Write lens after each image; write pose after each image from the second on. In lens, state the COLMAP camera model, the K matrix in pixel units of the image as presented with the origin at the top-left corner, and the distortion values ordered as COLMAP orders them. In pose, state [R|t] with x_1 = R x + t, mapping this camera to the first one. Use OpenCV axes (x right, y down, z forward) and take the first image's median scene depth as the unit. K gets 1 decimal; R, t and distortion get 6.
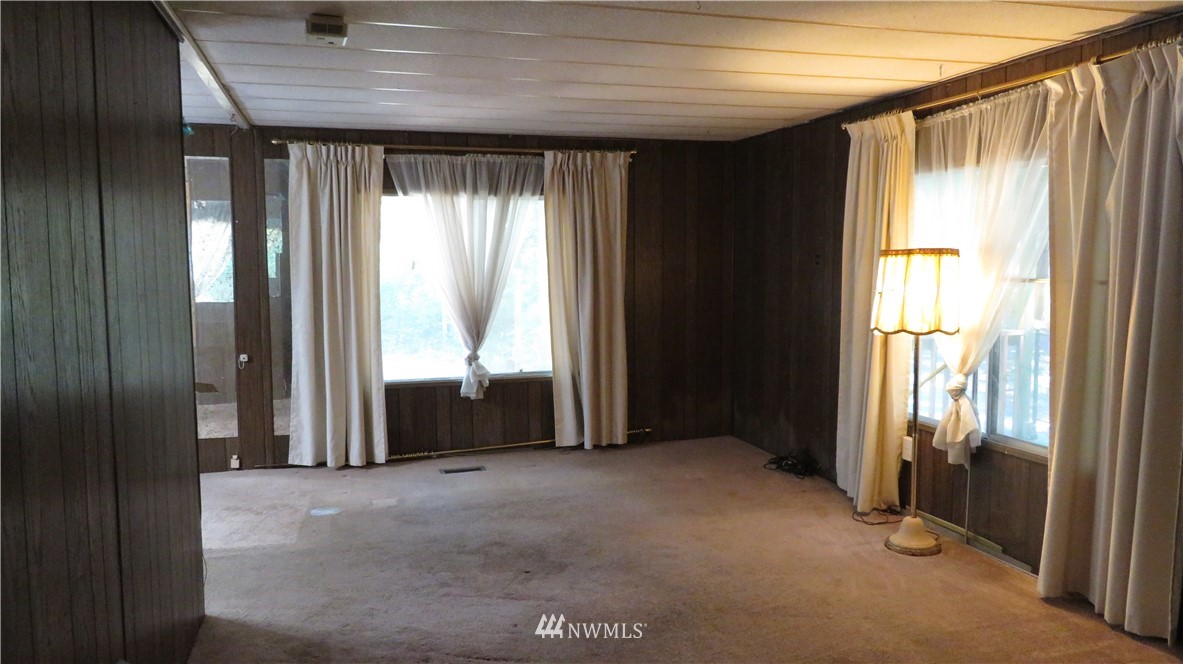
lens RADIAL K [[848.6, 0, 582.8], [0, 848.6, 340.1], [0, 0, 1]] dist [-0.004816, 0.005758]
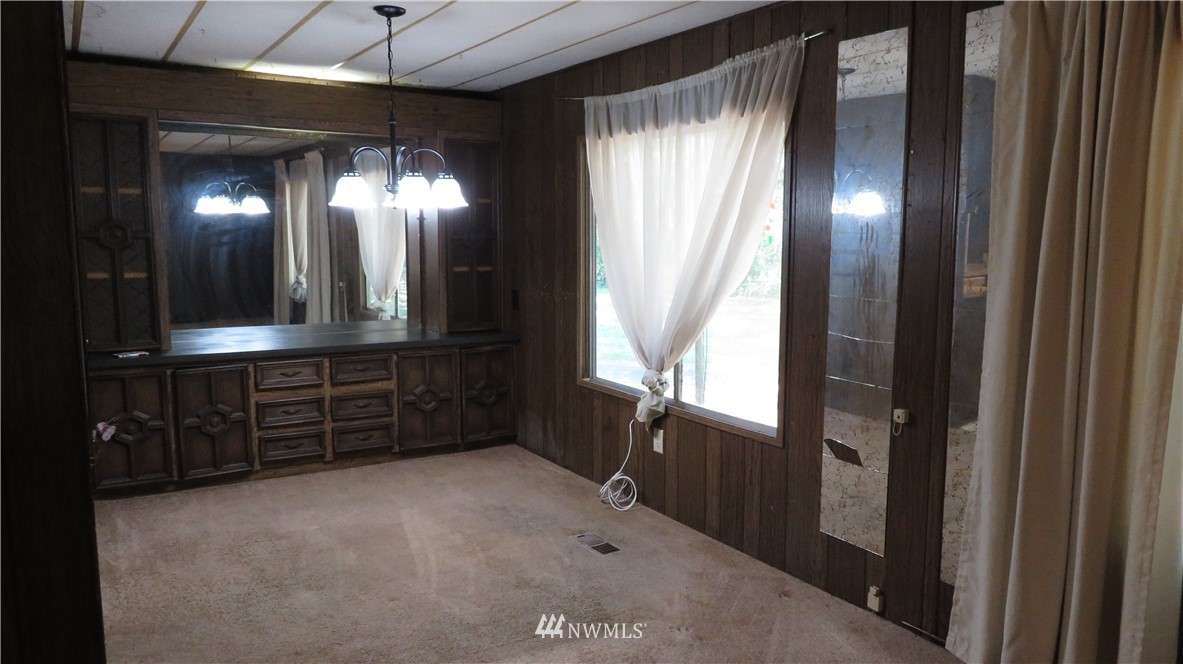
lens RADIAL K [[848.6, 0, 590.3], [0, 848.6, 332.4], [0, 0, 1]] dist [-0.004816, 0.005758]
pose [[0.281204, 0.119954, -0.952121, 0.050075], [-0.096206, 0.990682, 0.096398, -0.084162], [0.954813, 0.064493, 0.290124, 0.909452]]
